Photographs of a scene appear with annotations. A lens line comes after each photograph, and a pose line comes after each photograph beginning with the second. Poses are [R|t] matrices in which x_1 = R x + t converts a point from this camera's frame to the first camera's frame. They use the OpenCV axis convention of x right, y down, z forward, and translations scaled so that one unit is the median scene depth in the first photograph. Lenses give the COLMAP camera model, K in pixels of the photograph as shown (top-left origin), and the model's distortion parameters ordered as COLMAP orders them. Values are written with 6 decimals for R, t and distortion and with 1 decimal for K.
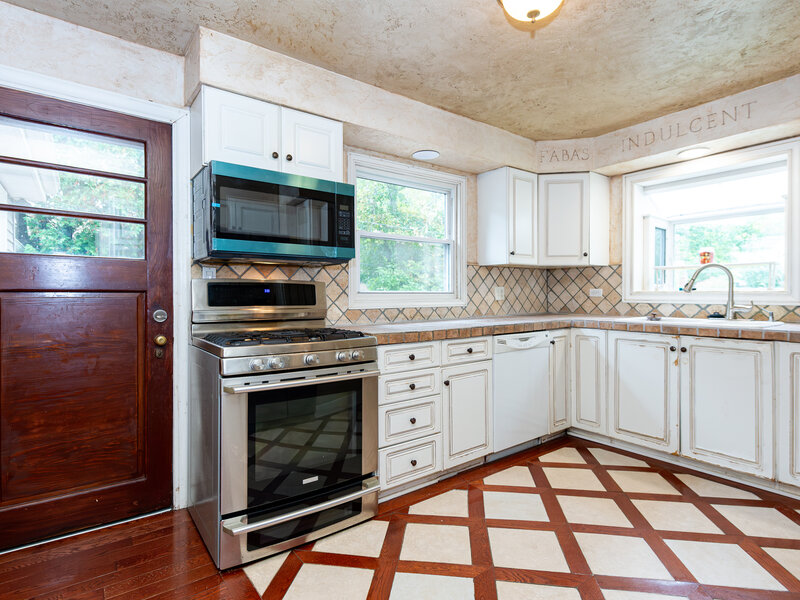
lens RADIAL K [[418.7, 0, 396.3], [0, 418.7, 295.4], [0, 0, 1]] dist [0.001718, -0.000726]
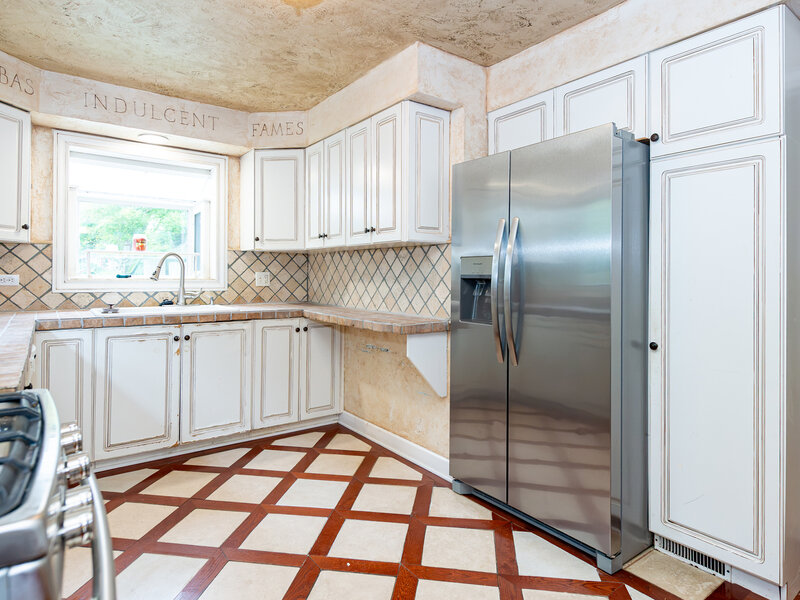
lens RADIAL K [[466.1, 0, 398.3], [0, 466.1, 272.8], [0, 0, 1]] dist [0.005020, -0.000560]
pose [[0.010495, 0.007693, 0.999915, -0.435864], [-0.001891, 0.999969, -0.007674, -0.019812], [-0.999943, -0.001810, 0.010510, 0.472549]]
